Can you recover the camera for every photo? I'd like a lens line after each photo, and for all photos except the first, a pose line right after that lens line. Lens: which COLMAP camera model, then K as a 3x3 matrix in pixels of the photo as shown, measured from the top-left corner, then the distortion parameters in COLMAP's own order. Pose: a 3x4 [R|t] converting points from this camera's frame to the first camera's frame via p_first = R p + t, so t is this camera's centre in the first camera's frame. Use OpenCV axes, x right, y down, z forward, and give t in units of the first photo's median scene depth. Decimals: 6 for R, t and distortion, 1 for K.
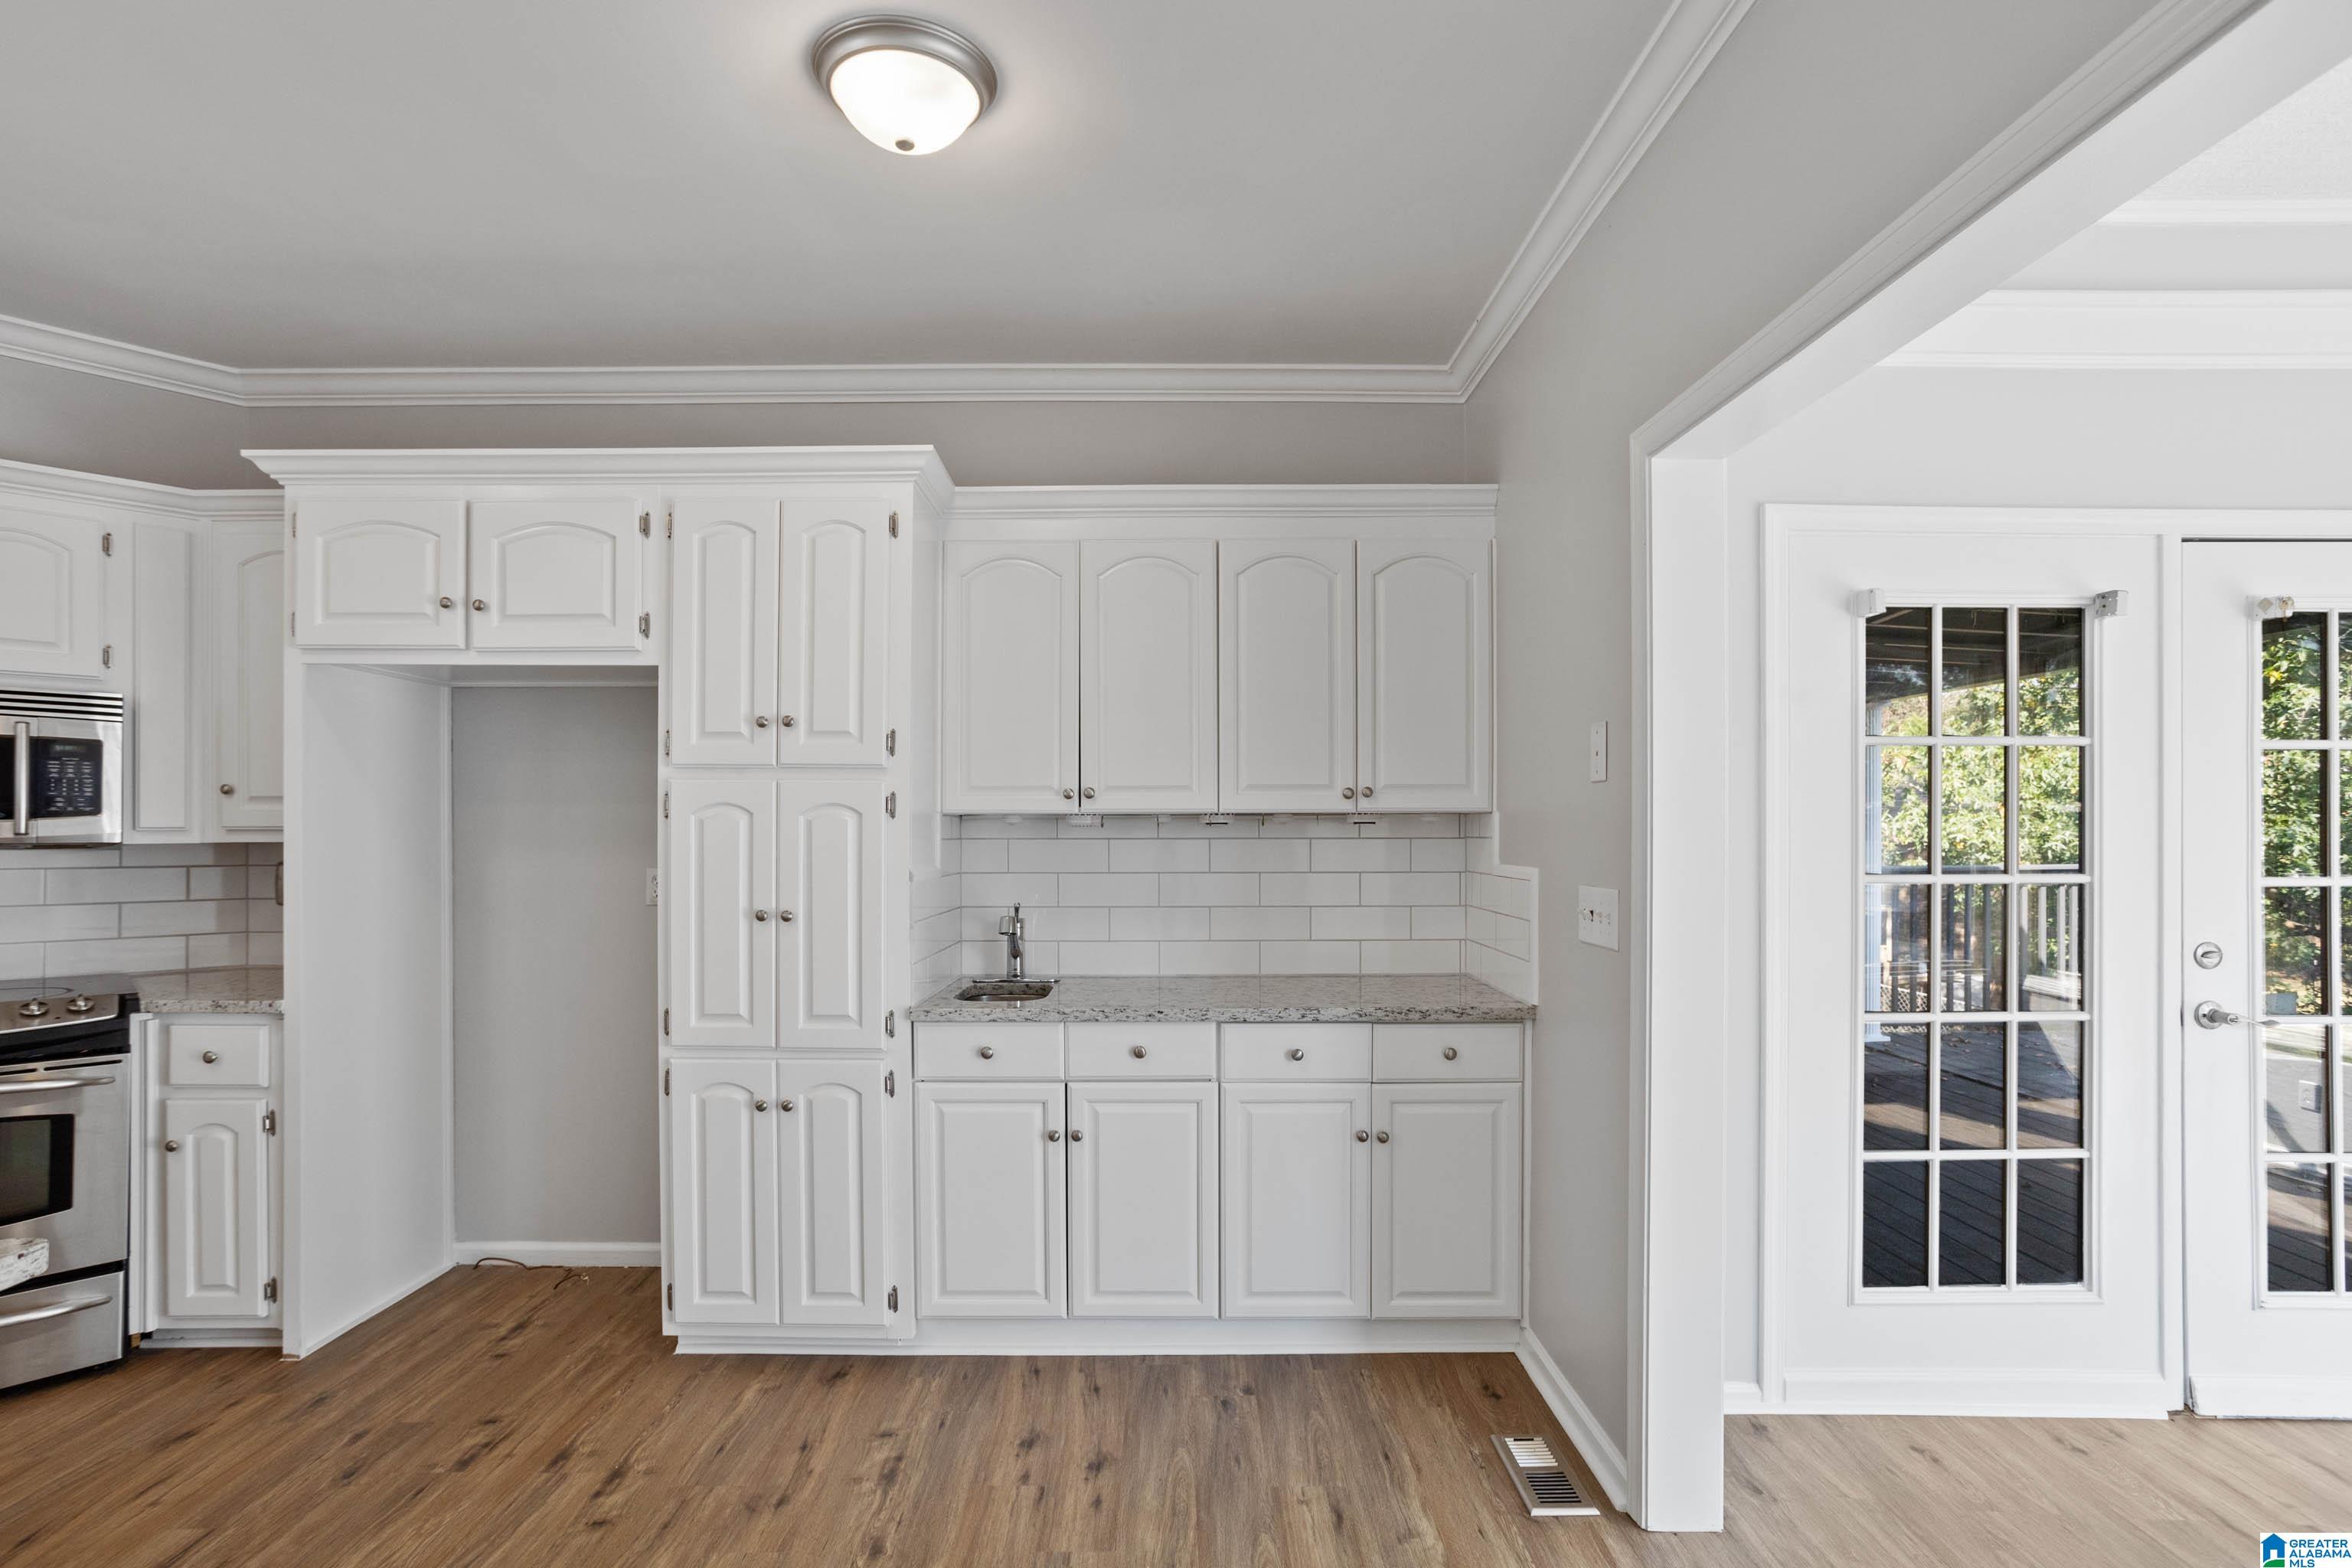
lens RADIAL K [[1141.2, 0, 1169.5], [0, 1141.2, 815.8], [0, 0, 1]] dist [-0.049880, 0.027768]
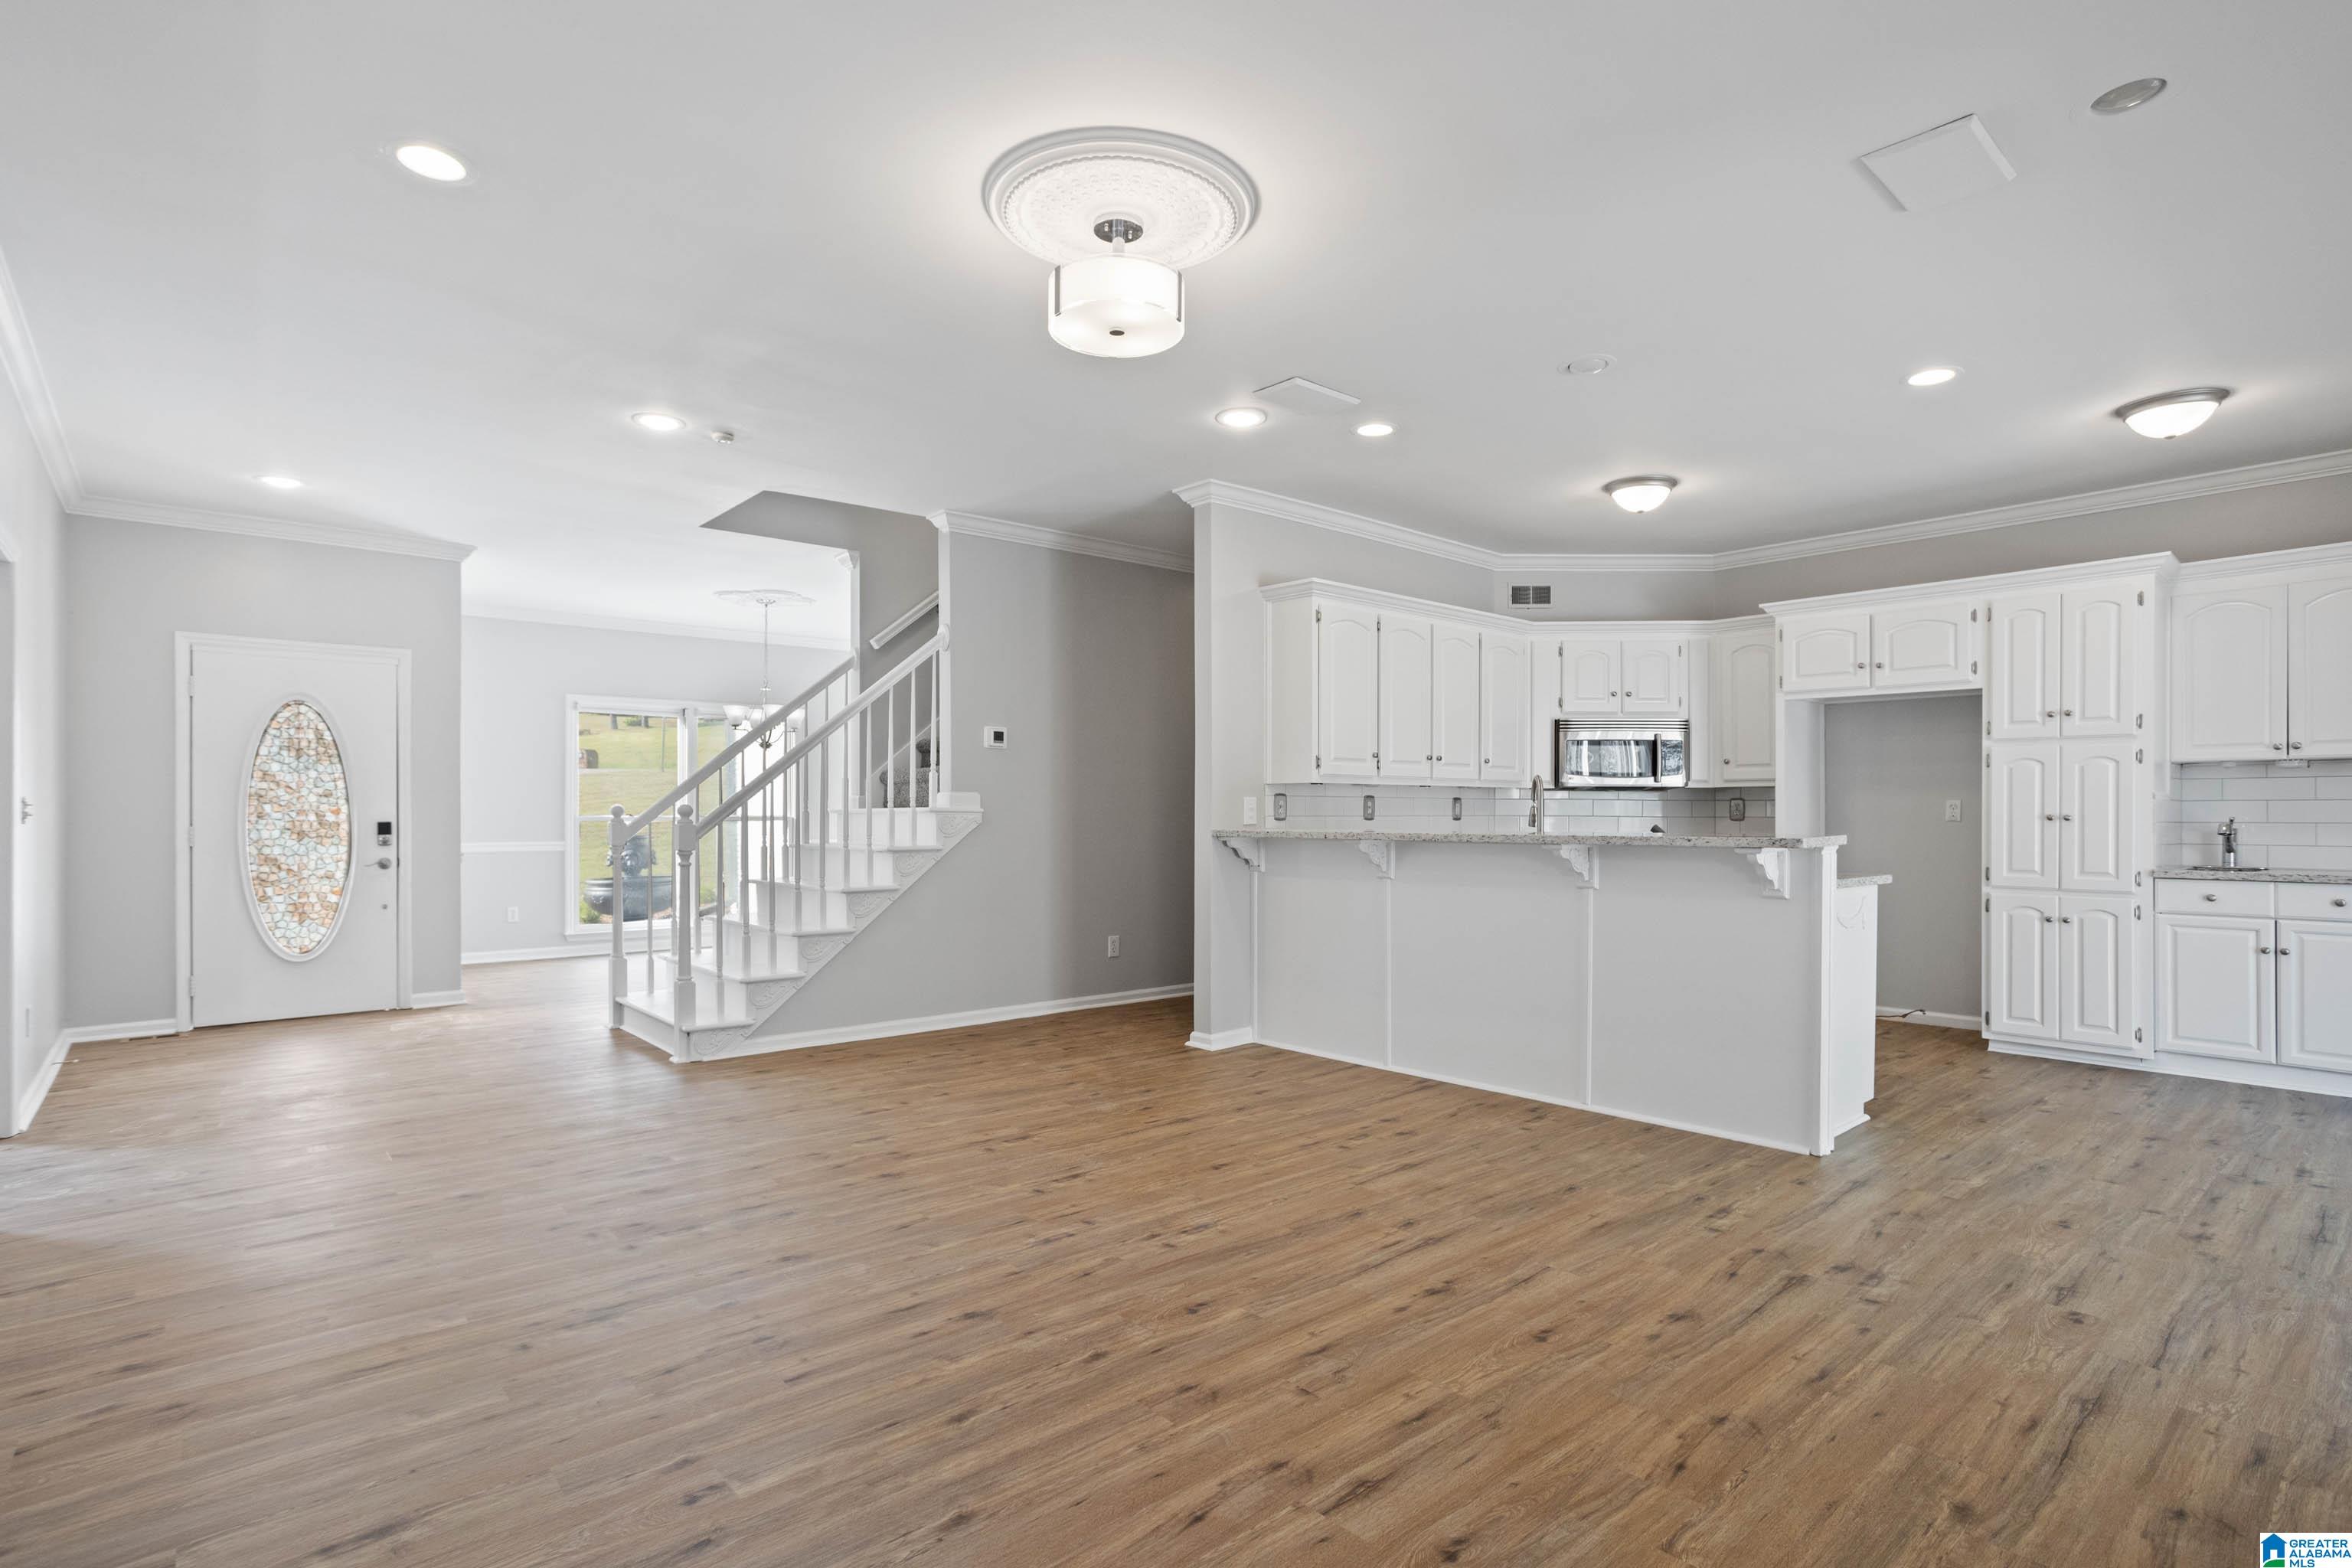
lens RADIAL K [[1141.2, 0, 1169.5], [0, 1141.2, 815.8], [0, 0, 1]] dist [-0.049880, 0.027768]
pose [[0.653875, 0.003034, -0.756596, 0.085729], [0.000618, 0.999989, 0.004545, 0.074962], [0.756602, -0.003440, 0.653867, -1.295151]]
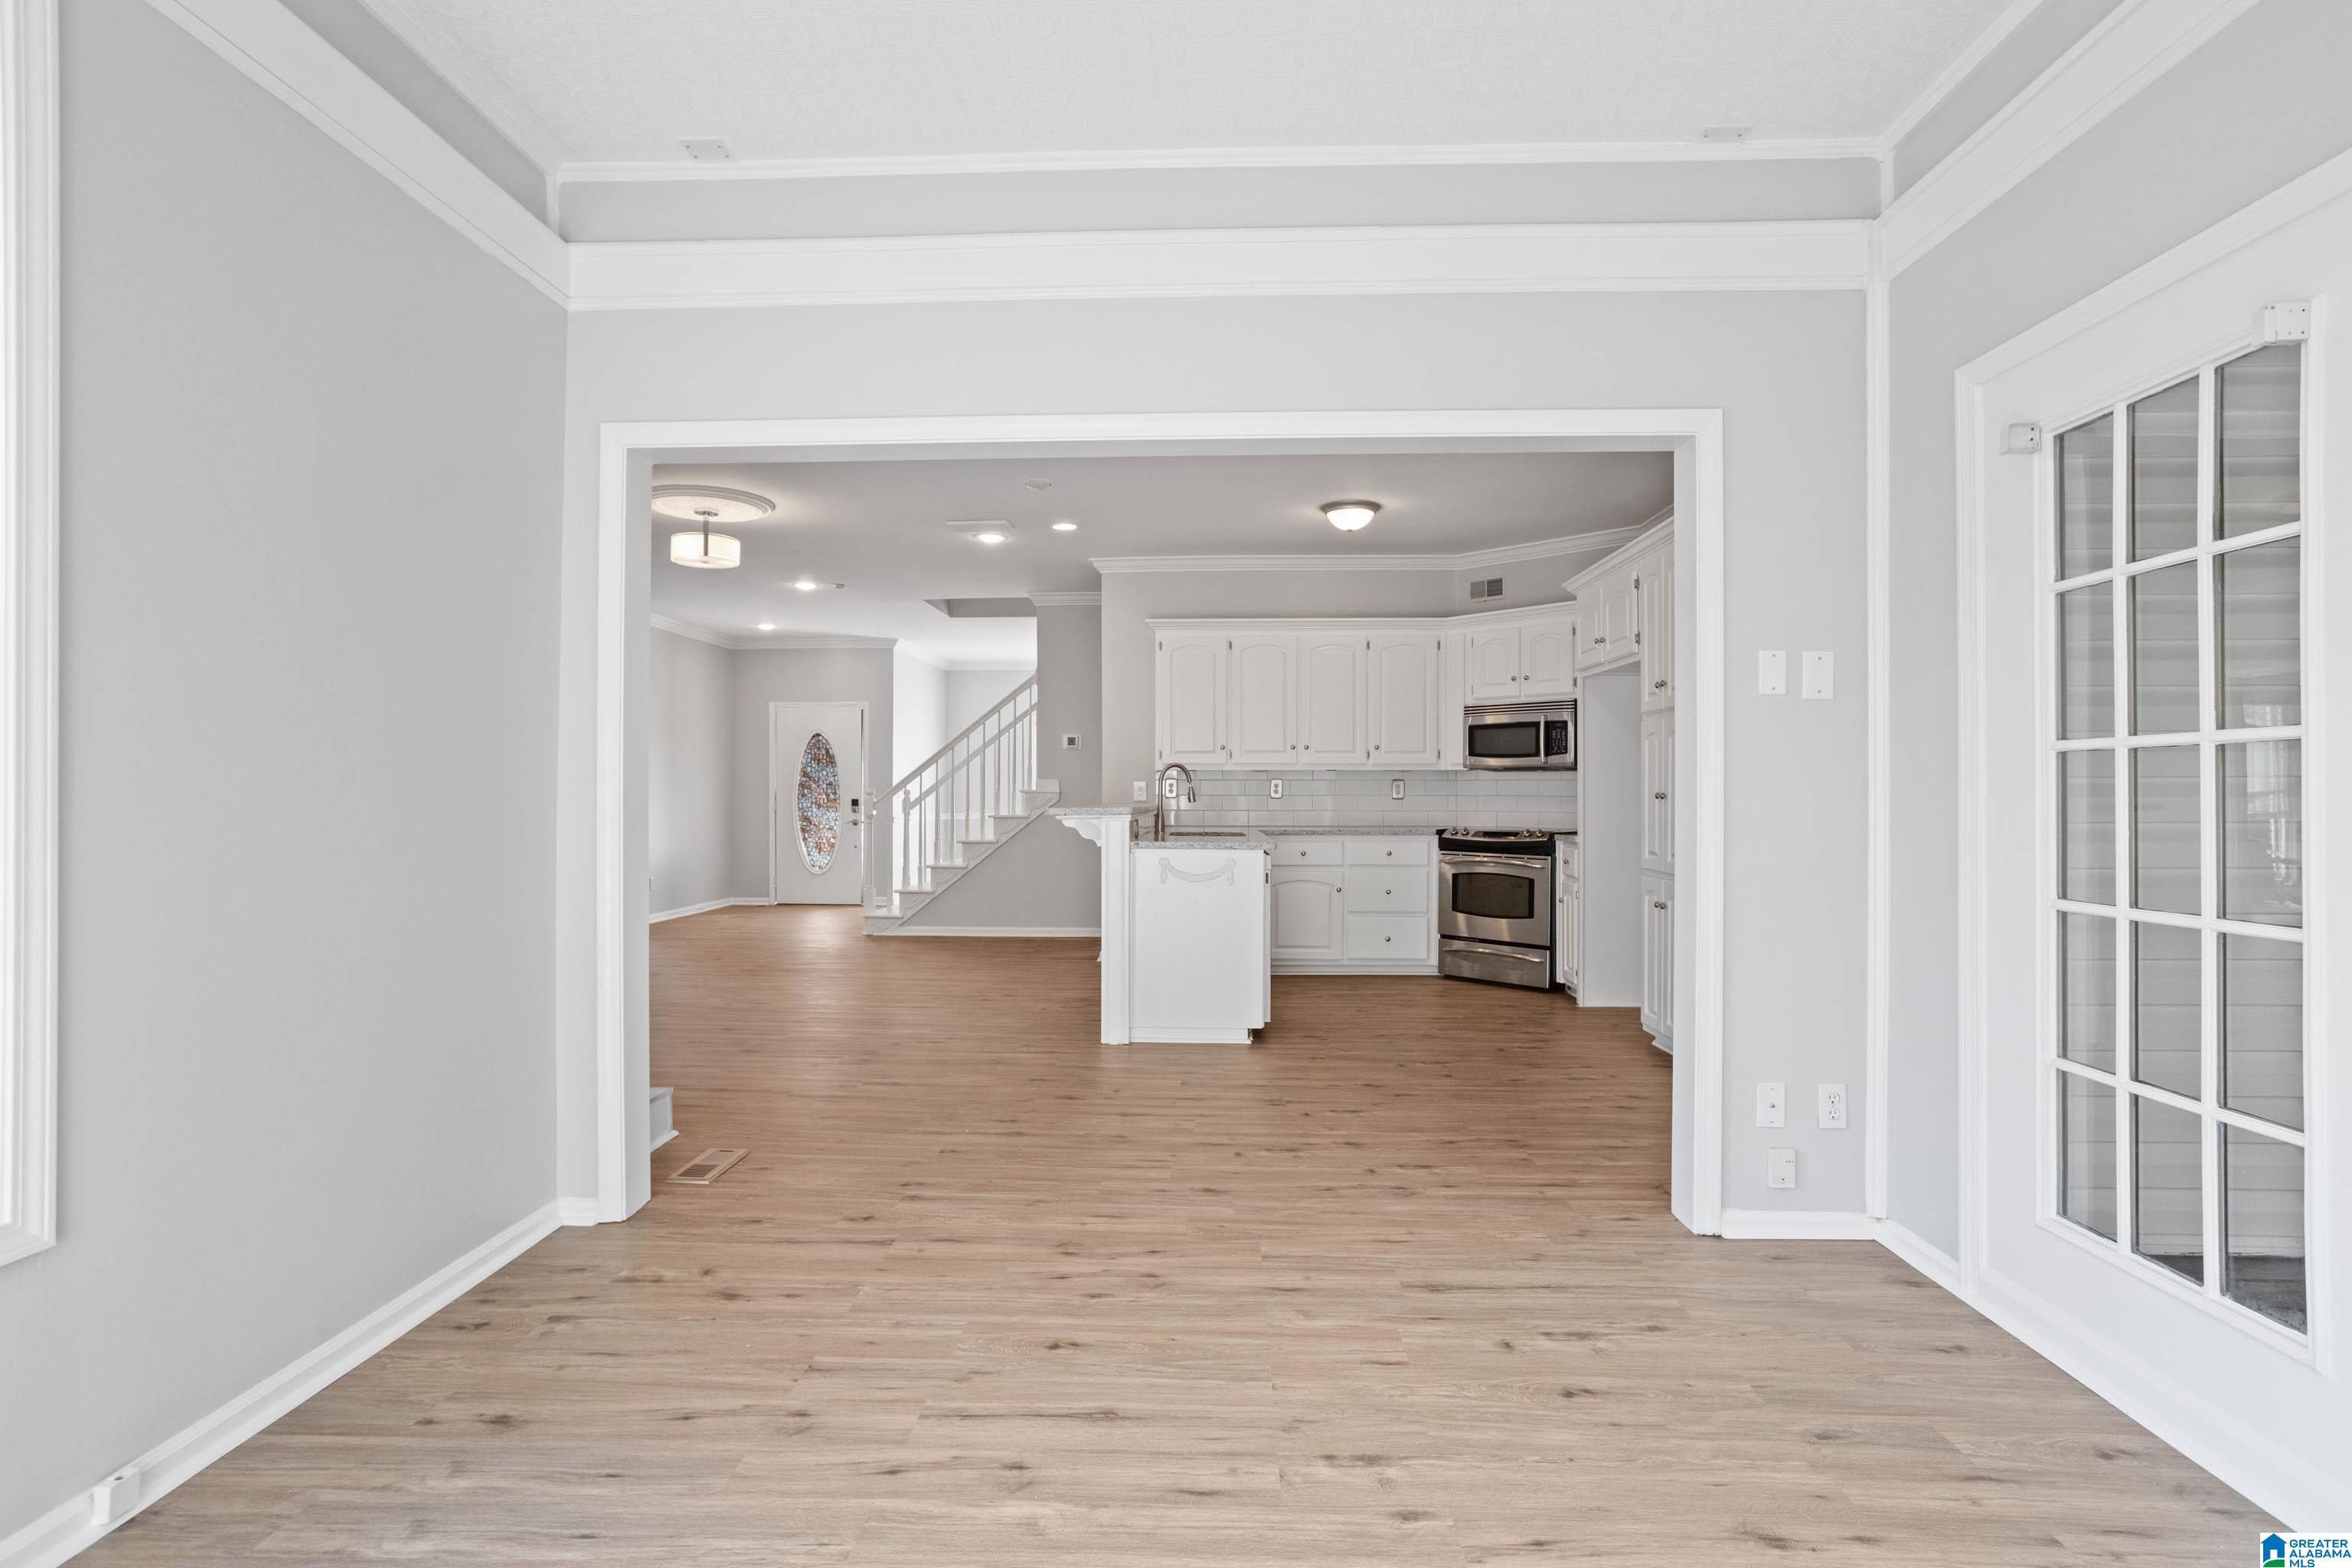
lens RADIAL K [[1114.6, 0, 1189.6], [0, 1114.6, 791.7], [0, 0, 1]] dist [-0.031031, 0.000506]
pose [[-0.025112, -0.003750, -0.999678, 1.347688], [0.000962, 0.999992, -0.003776, 0.086935], [0.999684, -0.001056, -0.025108, 0.318708]]
